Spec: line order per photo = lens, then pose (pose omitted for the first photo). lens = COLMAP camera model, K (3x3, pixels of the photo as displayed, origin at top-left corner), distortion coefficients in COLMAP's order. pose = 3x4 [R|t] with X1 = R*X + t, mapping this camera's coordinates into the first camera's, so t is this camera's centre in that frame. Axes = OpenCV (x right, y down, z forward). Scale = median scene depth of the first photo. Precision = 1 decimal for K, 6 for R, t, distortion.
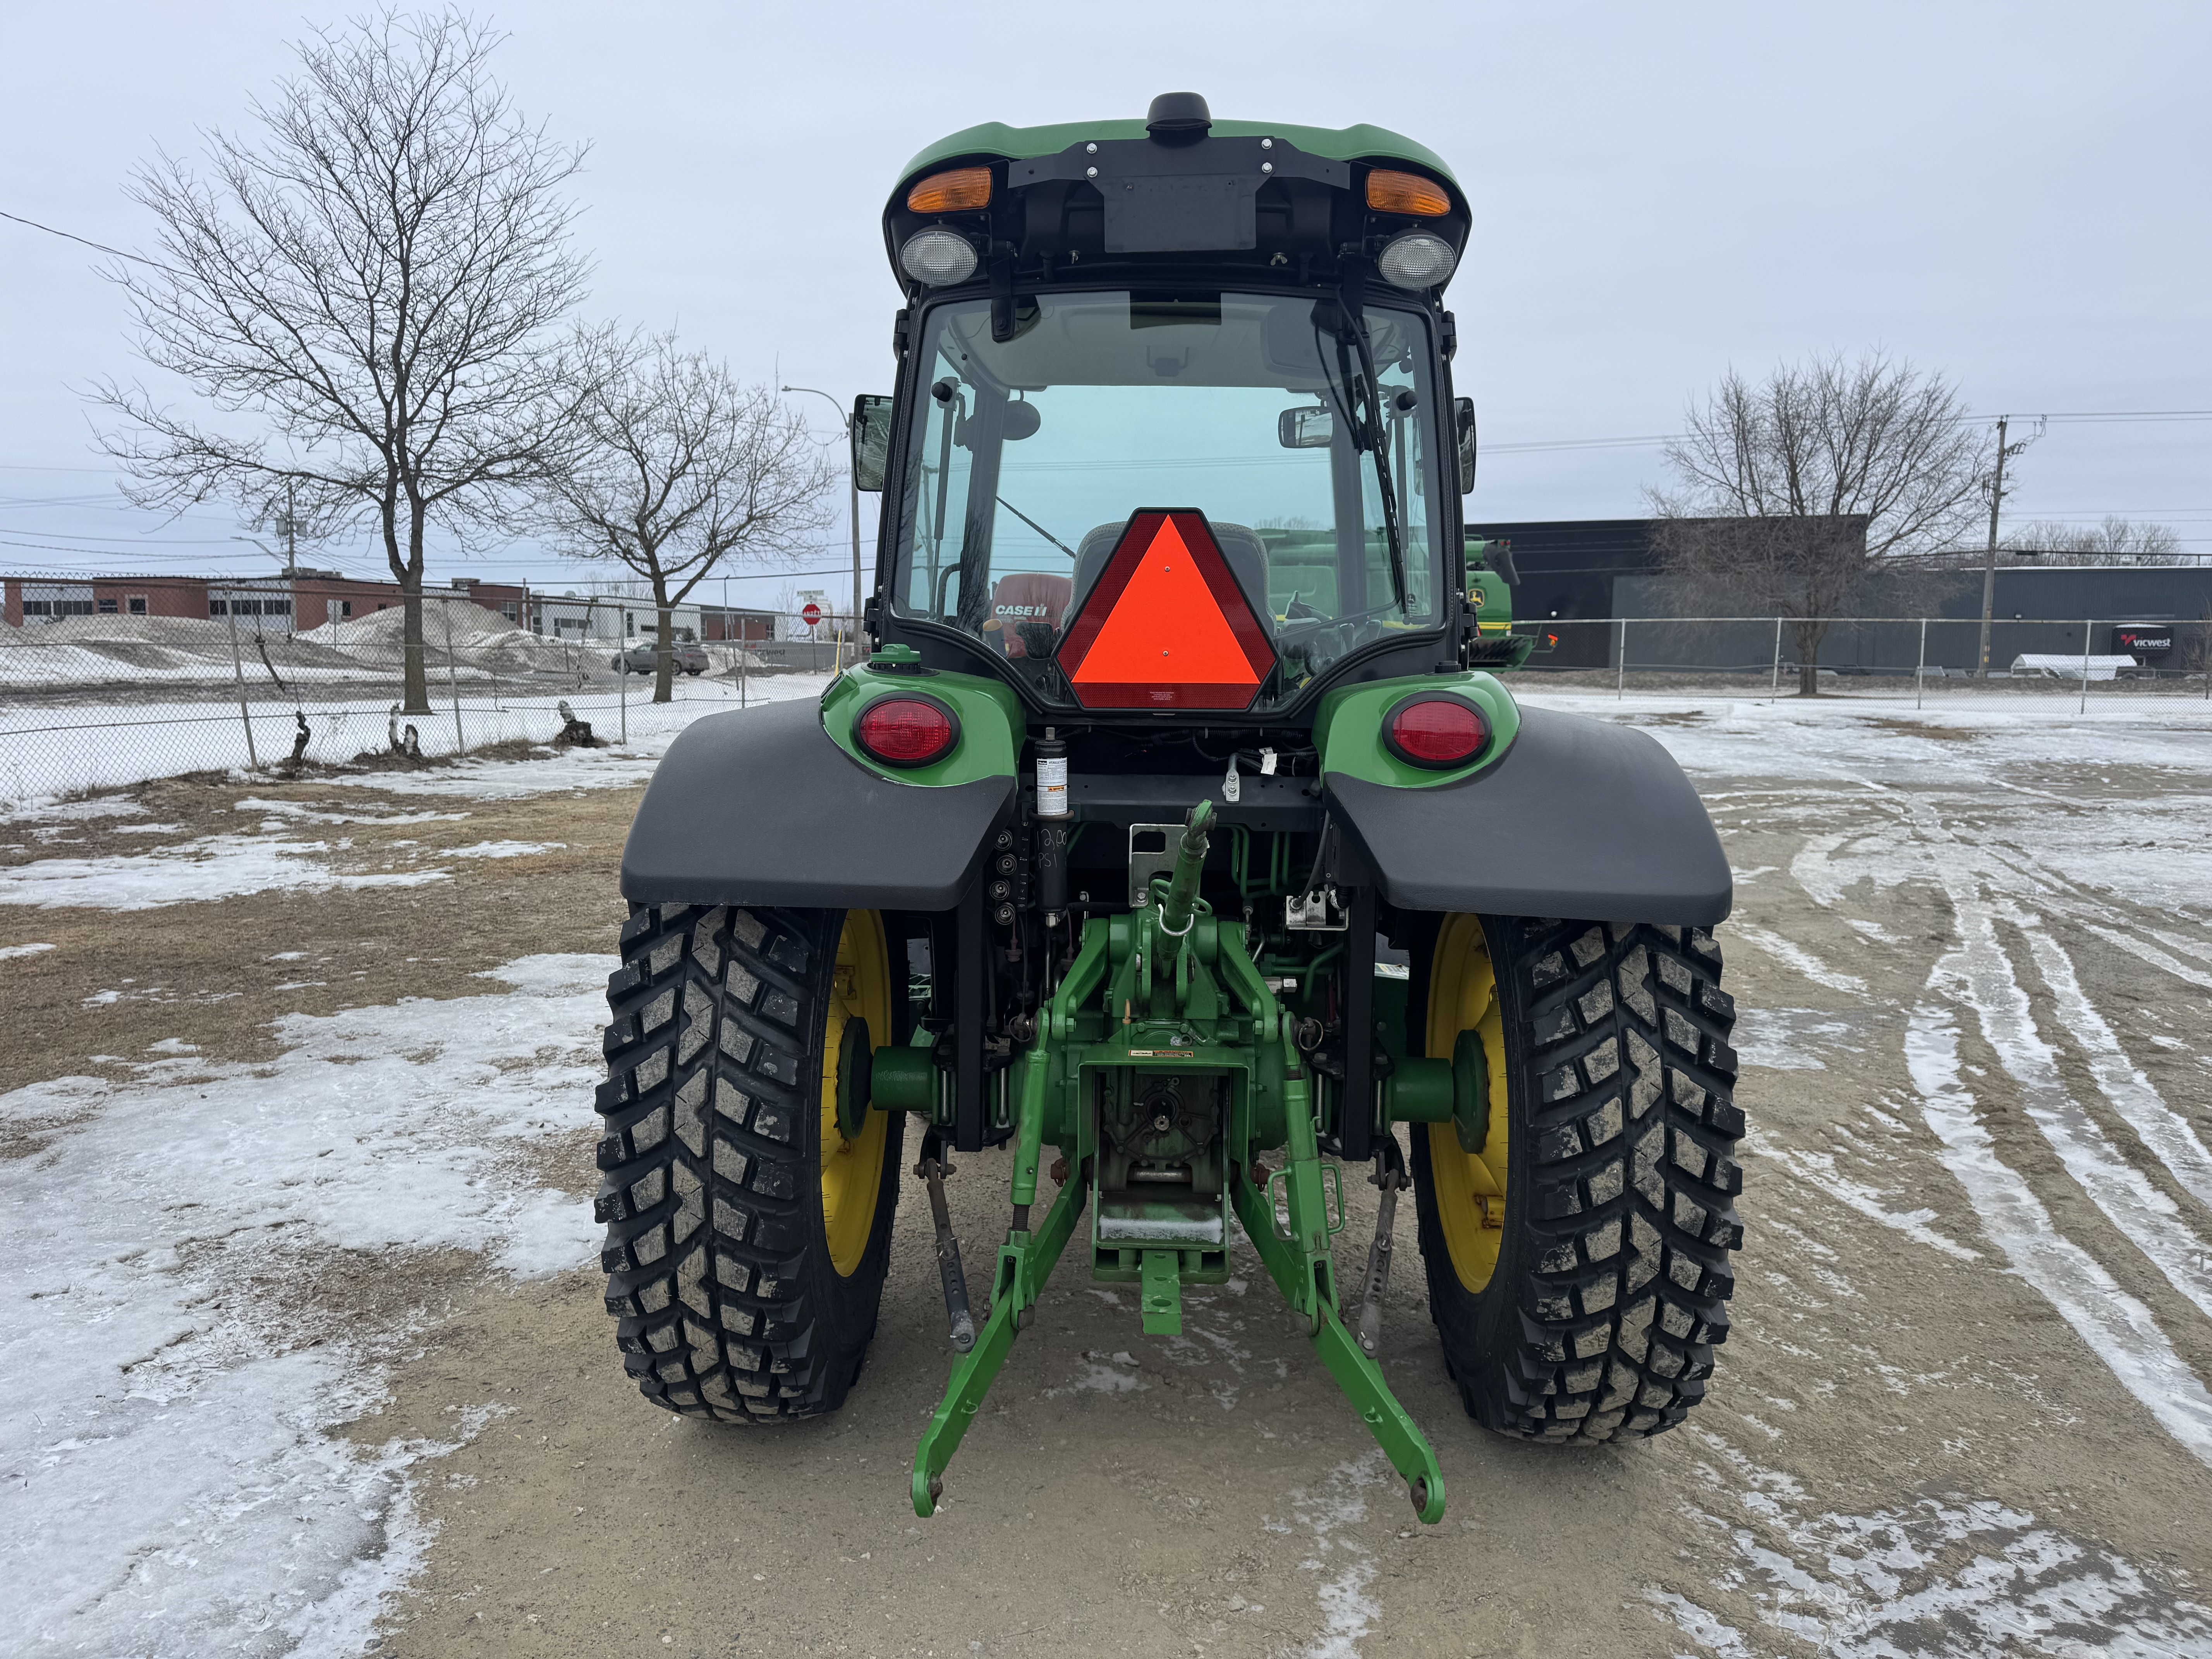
lens RADIAL K [[1552.7, 0, 1105.5], [0, 1552.7, 842.7], [0, 0, 1]] dist [0.042444, -0.042106]
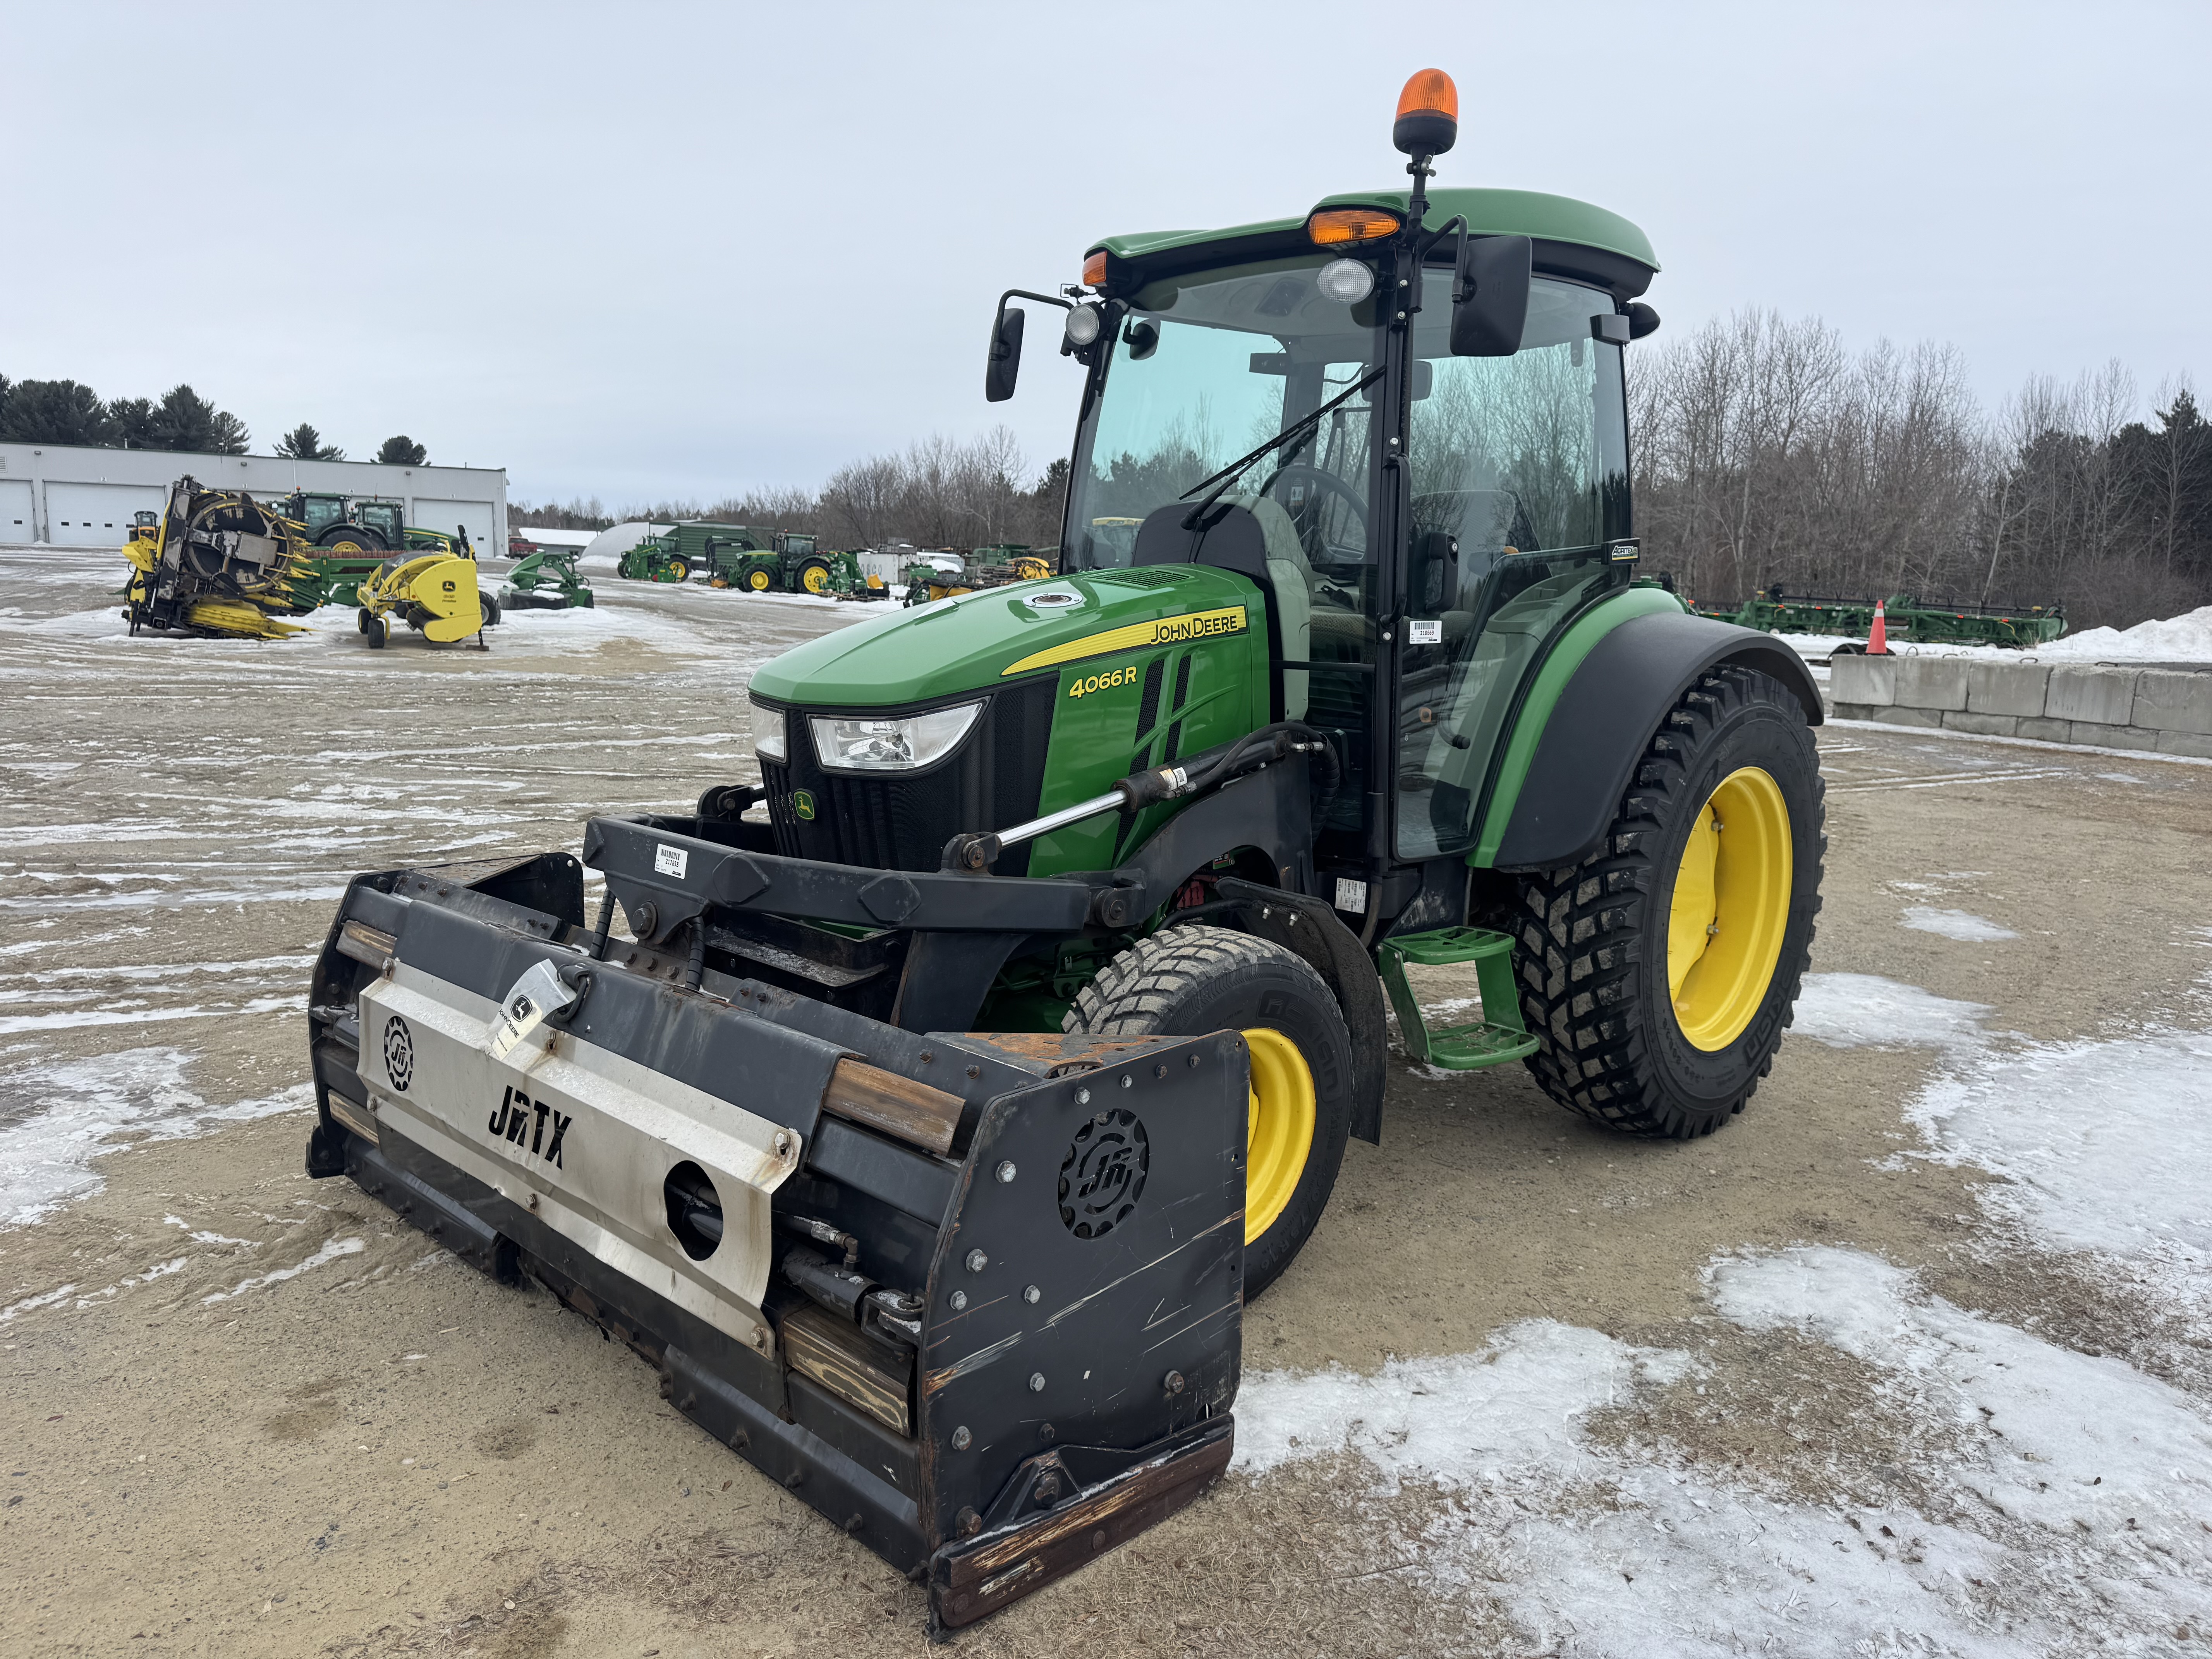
lens RADIAL K [[1552.7, 0, 1112.4], [0, 1552.7, 816.5], [0, 0, 1]] dist [0.042444, -0.042106]
pose [[-0.729982, -0.132449, 0.670510, -0.803651], [0.051220, 0.967683, 0.246913, -0.296501], [-0.681545, 0.214585, -0.699607, 2.420090]]
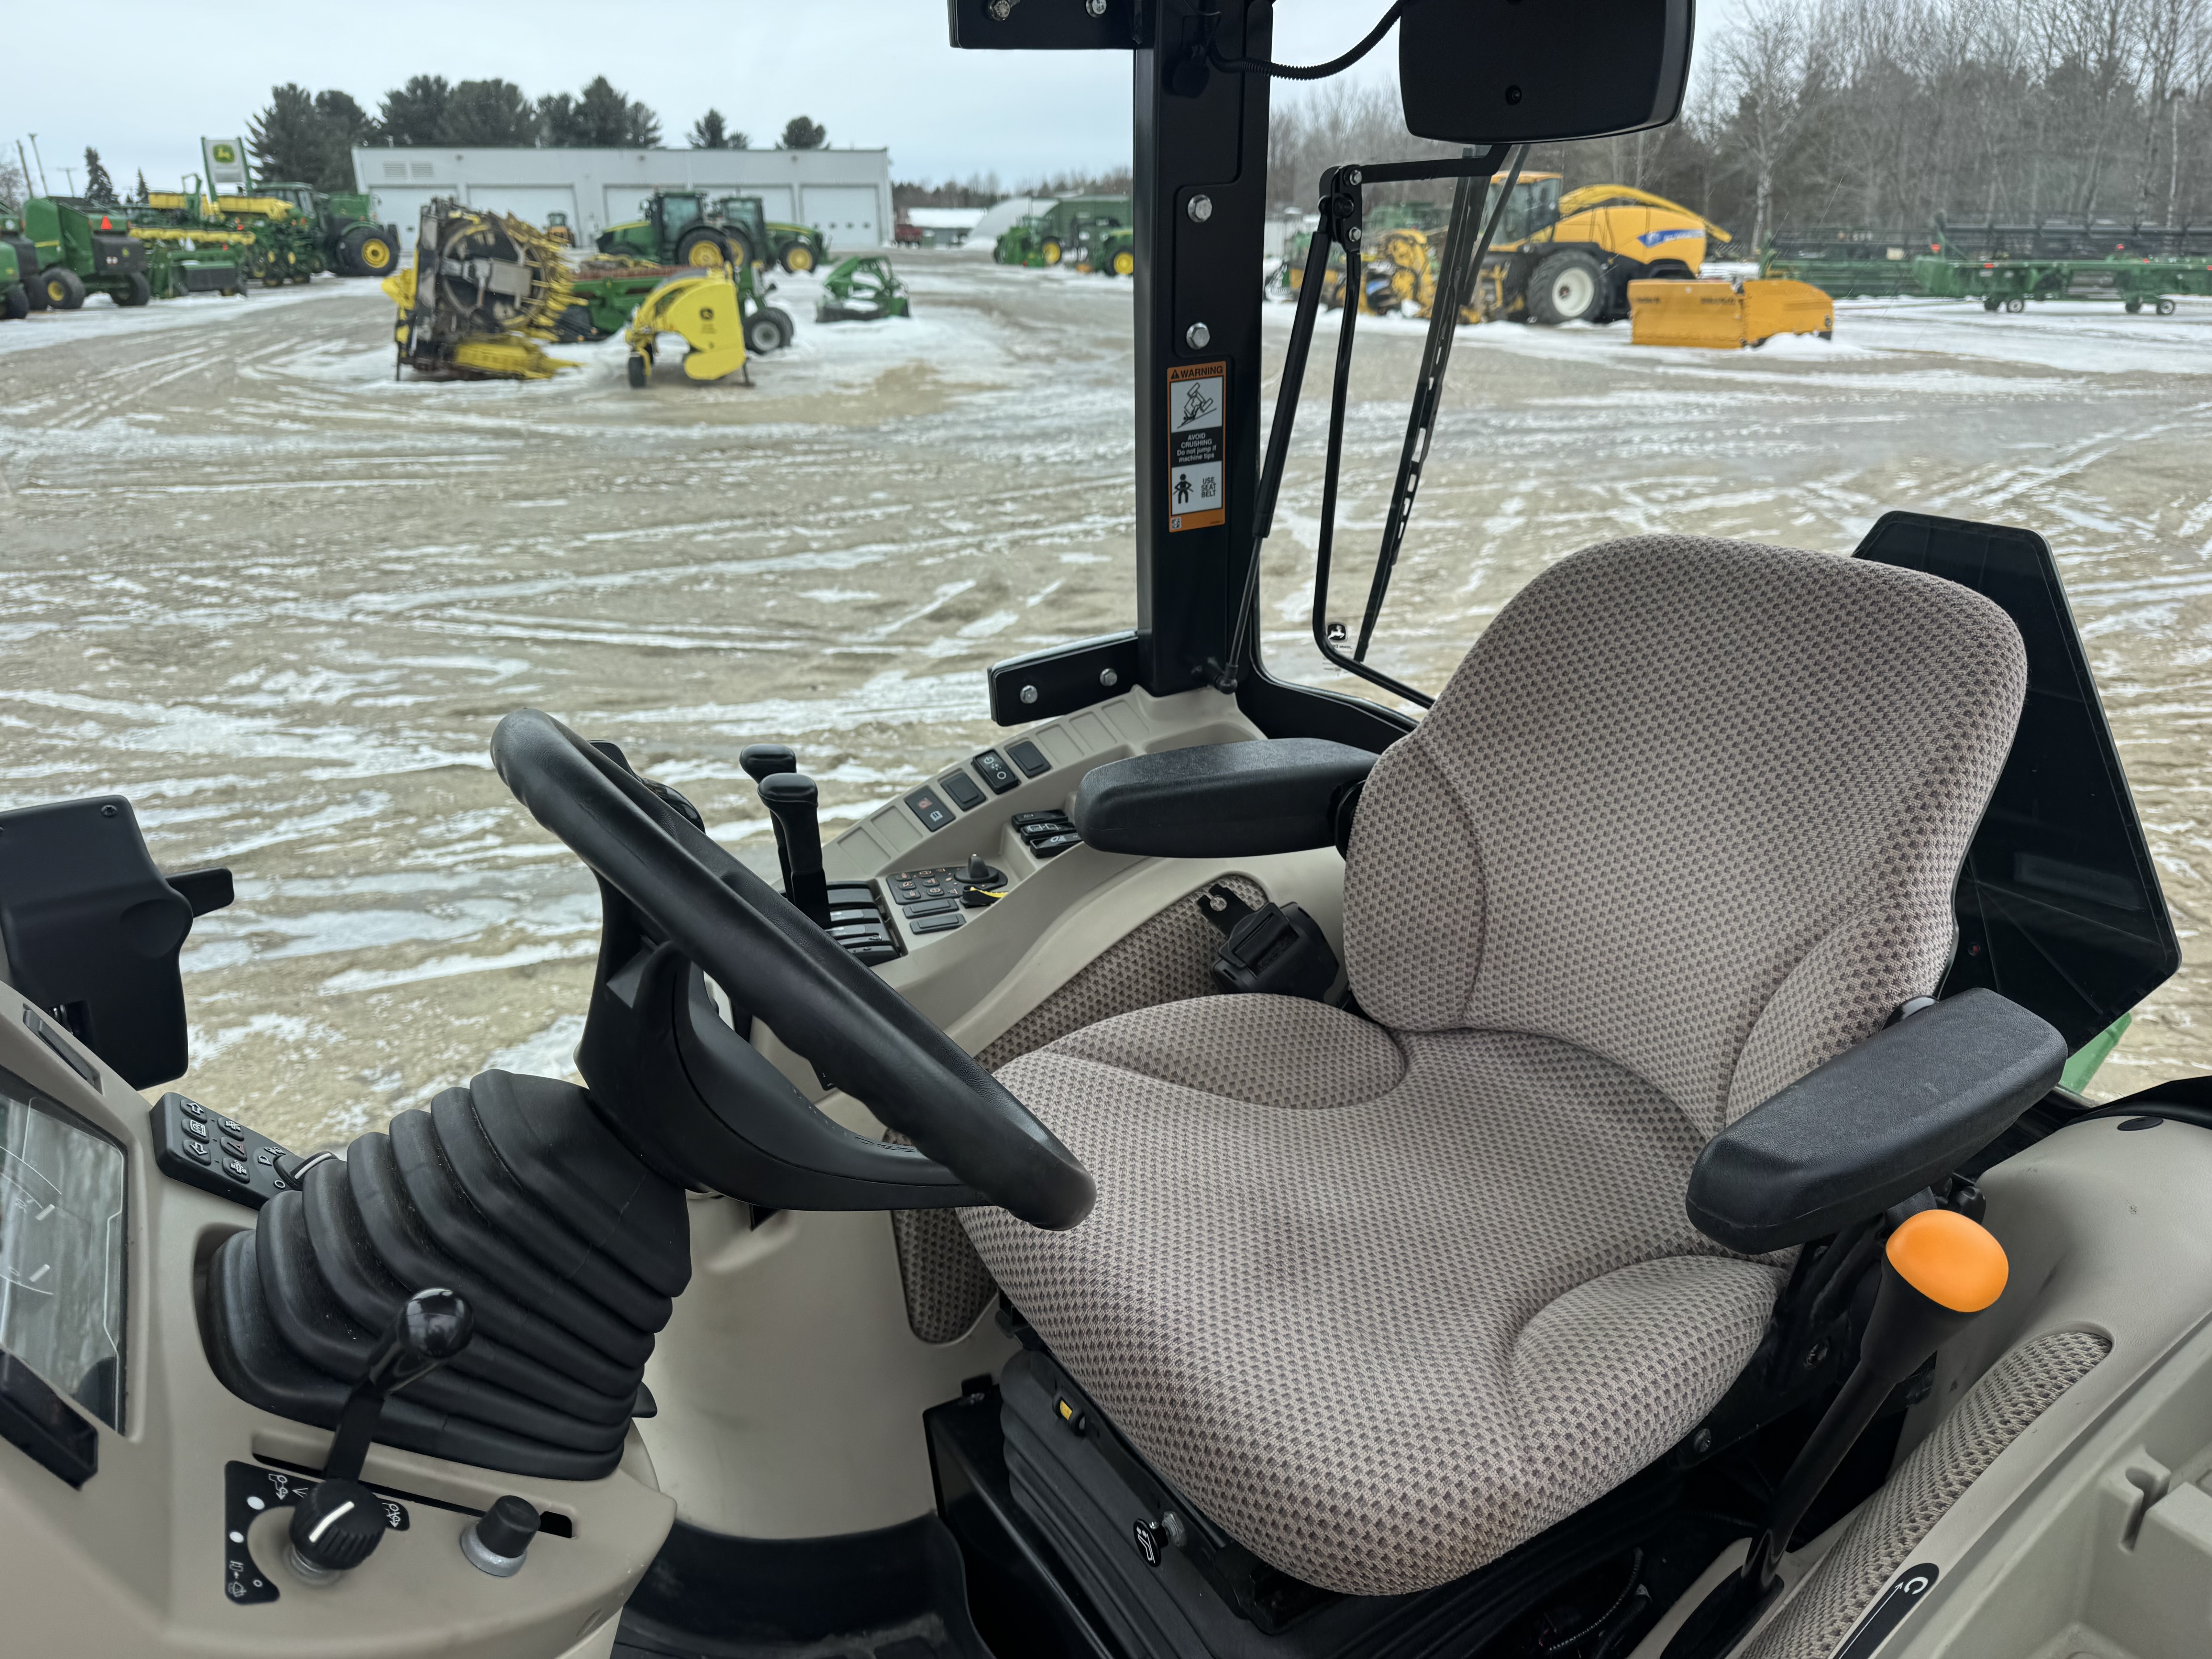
lens RADIAL K [[1552.7, 0, 1111.0], [0, 1552.7, 829.0], [0, 0, 1]] dist [0.042444, -0.042106]
pose [[-0.537075, -0.301176, 0.787936, -0.197725], [0.113326, 0.899859, 0.421202, -0.318381], [-0.835887, 0.315511, -0.449160, 1.321425]]
